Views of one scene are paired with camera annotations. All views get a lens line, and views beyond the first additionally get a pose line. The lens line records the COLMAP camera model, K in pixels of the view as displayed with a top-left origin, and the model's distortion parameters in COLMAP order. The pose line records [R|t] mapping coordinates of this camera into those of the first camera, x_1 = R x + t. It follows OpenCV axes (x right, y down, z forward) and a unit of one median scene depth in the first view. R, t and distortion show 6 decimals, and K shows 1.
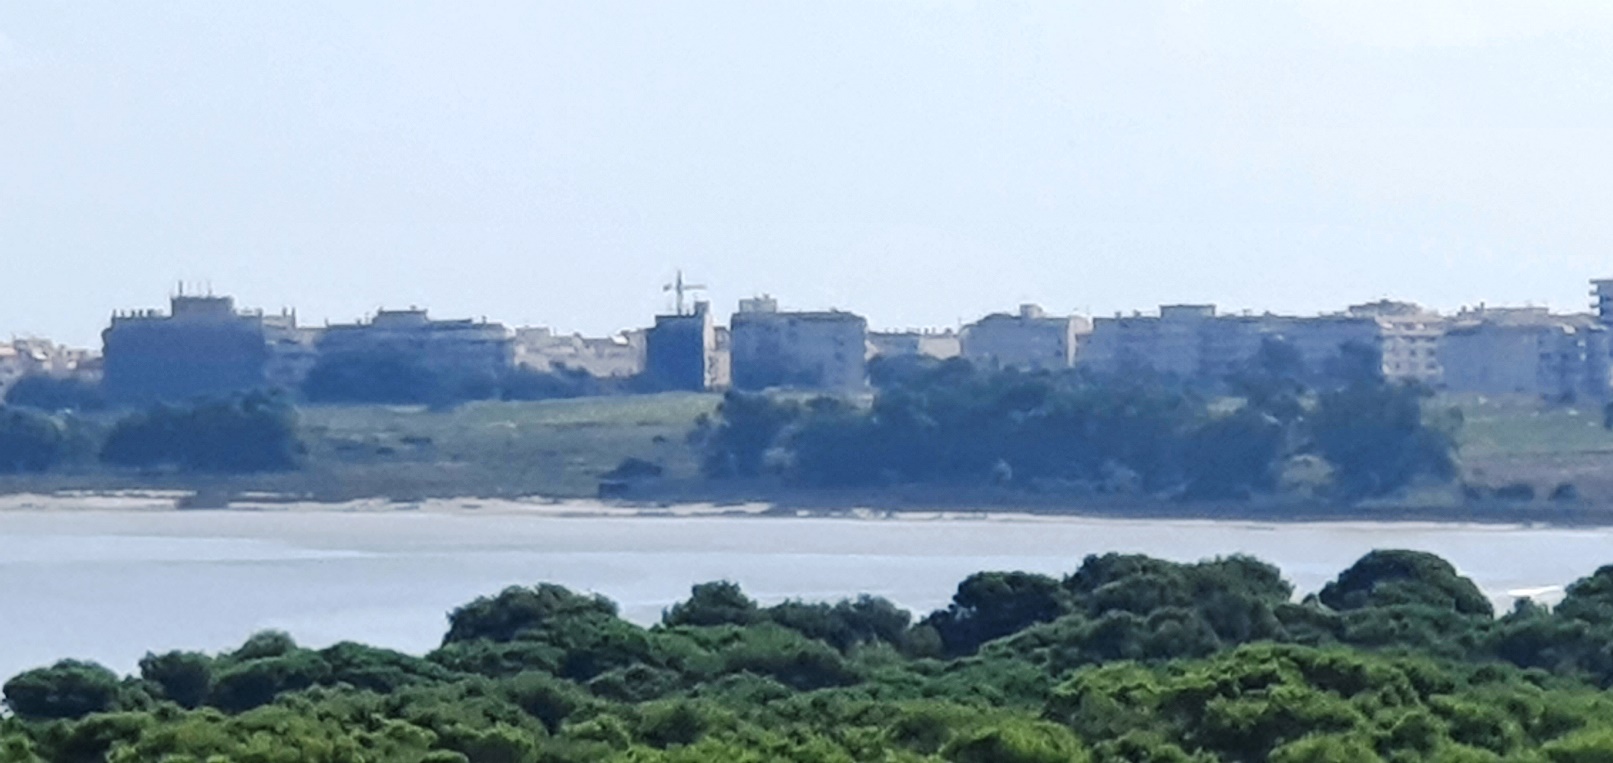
lens RADIAL K [[2544.6, 0, 808.4], [0, 2544.6, 383.3], [0, 0, 1]] dist [0.121871, 0.000000]
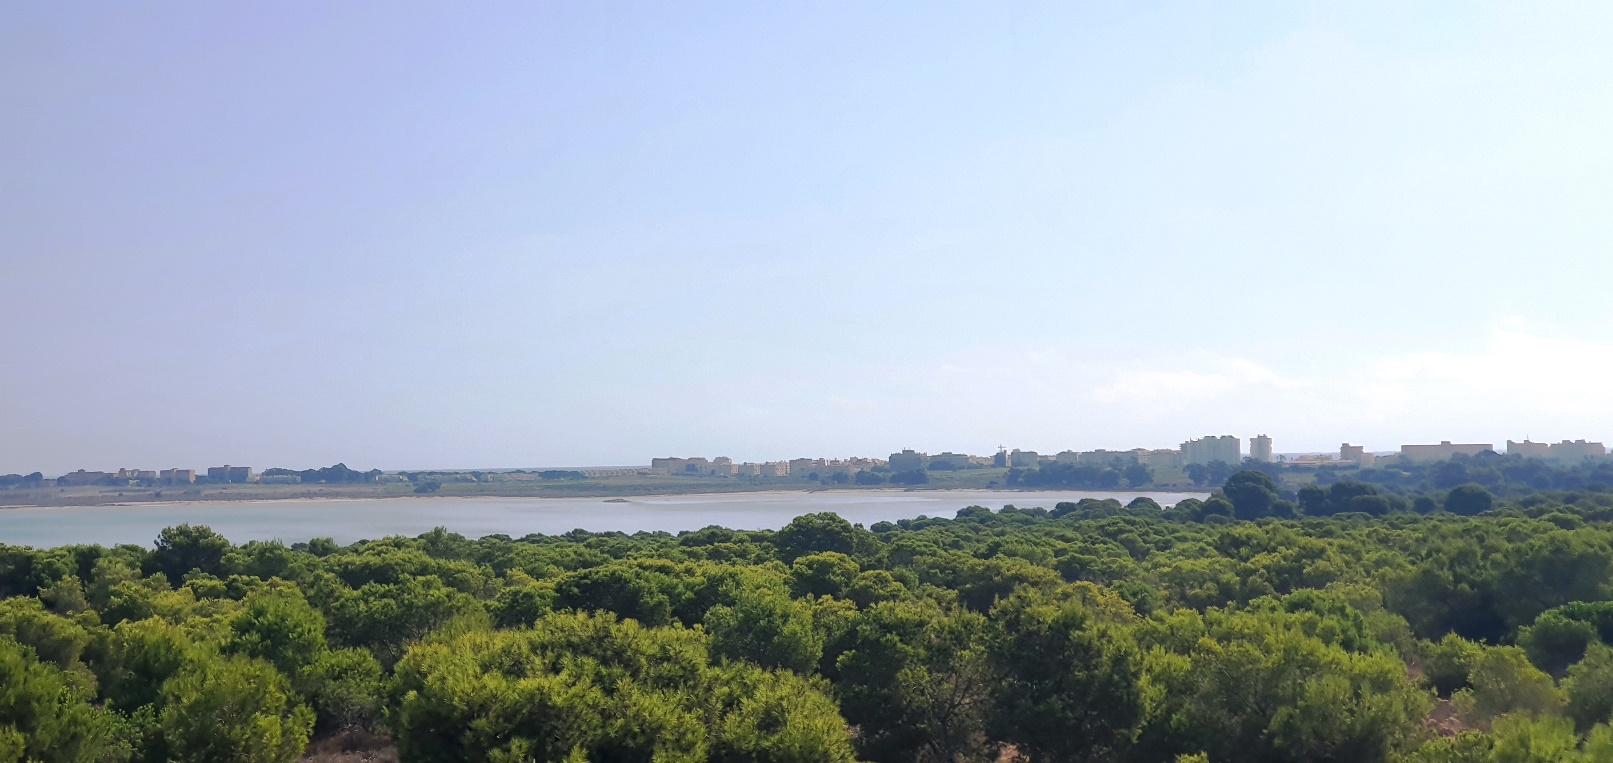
lens RADIAL K [[2544.6, 0, 808.7], [0, 2544.6, 383.8], [0, 0, 1]] dist [0.121871, 0.000000]
pose [[0.985364, -0.016247, -0.169687, 0.439927], [0.012507, 0.999655, -0.023087, -0.051459], [0.170003, 0.020627, 0.985228, -4.115959]]
